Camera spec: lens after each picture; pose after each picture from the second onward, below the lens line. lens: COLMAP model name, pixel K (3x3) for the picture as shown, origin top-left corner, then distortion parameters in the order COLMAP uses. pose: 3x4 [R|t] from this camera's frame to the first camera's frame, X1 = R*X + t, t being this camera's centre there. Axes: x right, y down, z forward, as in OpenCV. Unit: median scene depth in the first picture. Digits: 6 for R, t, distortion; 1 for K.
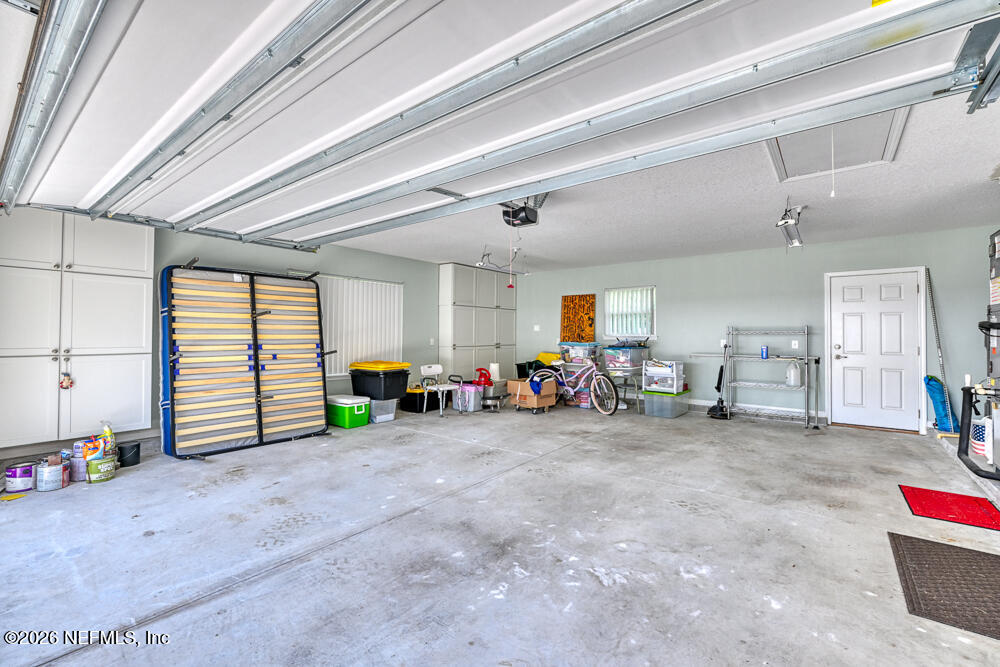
lens RADIAL K [[411.8, 0, 500.0], [0, 411.8, 333.5], [0, 0, 1]] dist [0.002166, 0.000203]
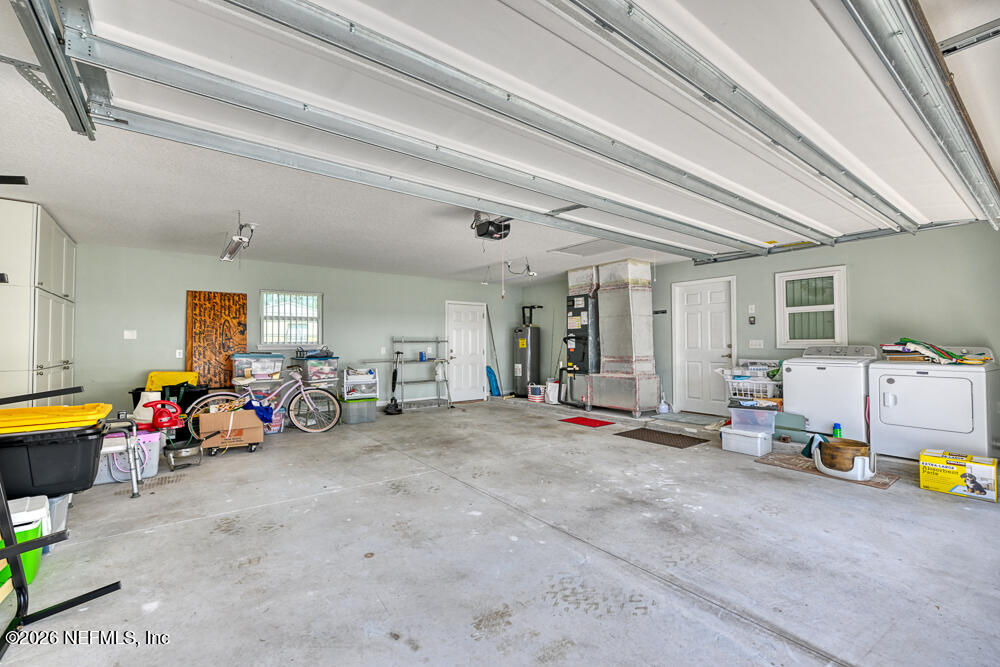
lens RADIAL K [[414.2, 0, 496.4], [0, 414.2, 341.9], [0, 0, 1]] dist [-0.000027, 0.000021]
pose [[0.291666, -0.001220, 0.956519, -1.105401], [0.002217, 0.999997, 0.000600, -0.002459], [-0.956518, 0.001946, 0.291668, 0.807094]]
